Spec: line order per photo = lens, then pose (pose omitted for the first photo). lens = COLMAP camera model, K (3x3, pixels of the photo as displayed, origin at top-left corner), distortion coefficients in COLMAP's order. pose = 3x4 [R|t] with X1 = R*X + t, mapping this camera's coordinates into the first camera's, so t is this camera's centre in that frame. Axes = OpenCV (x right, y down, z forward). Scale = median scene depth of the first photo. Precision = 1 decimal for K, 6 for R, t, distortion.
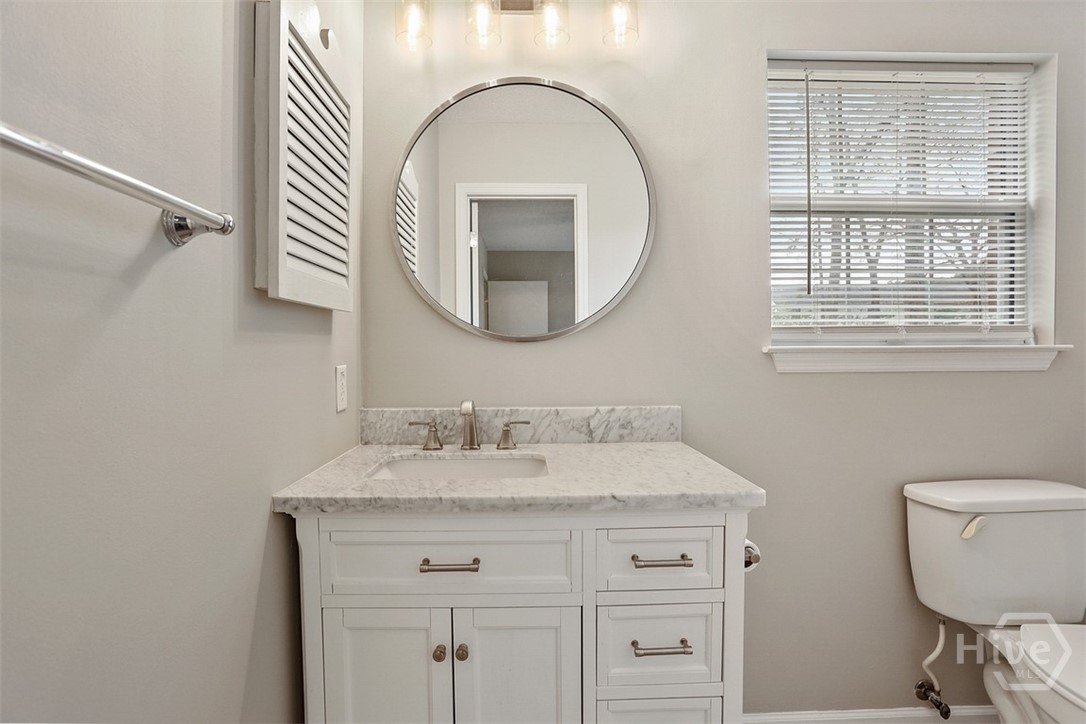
lens RADIAL K [[543.1, 0, 540.3], [0, 543.1, 360.2], [0, 0, 1]] dist [-0.017478, 0.003537]
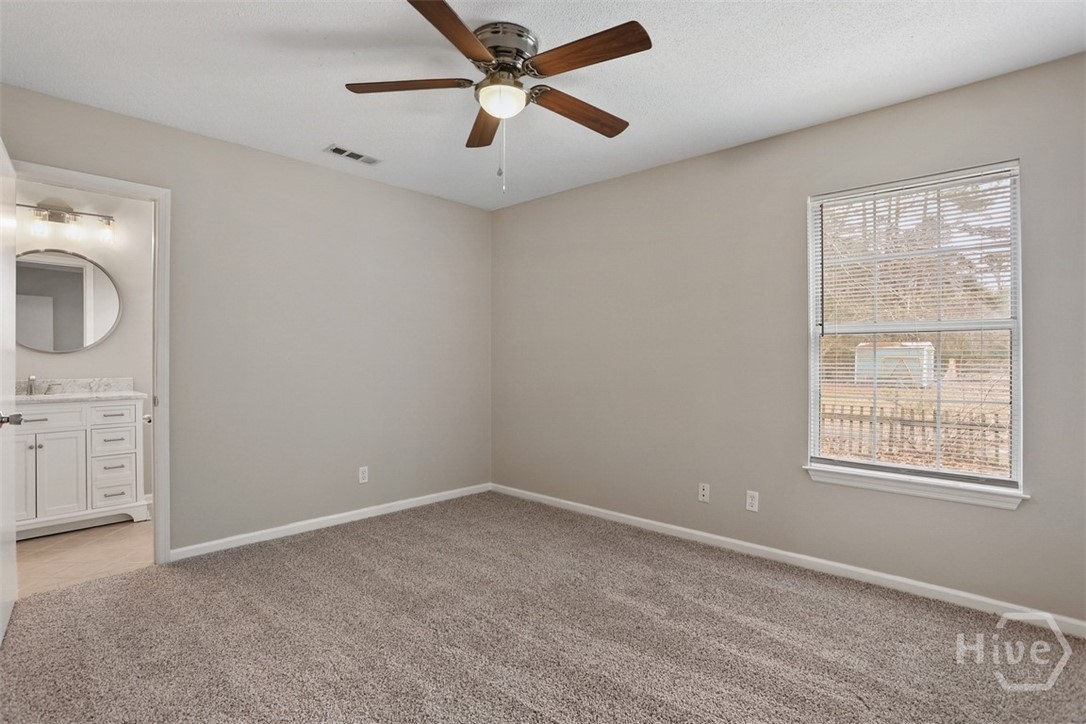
lens RADIAL K [[543.1, 0, 547.6], [0, 543.1, 363.2], [0, 0, 1]] dist [-0.017478, 0.003537]
pose [[0.712825, 0.003302, 0.701334, -0.180558], [0.002218, 0.999973, -0.006962, 0.039943], [-0.701338, 0.006518, 0.712799, -2.783727]]
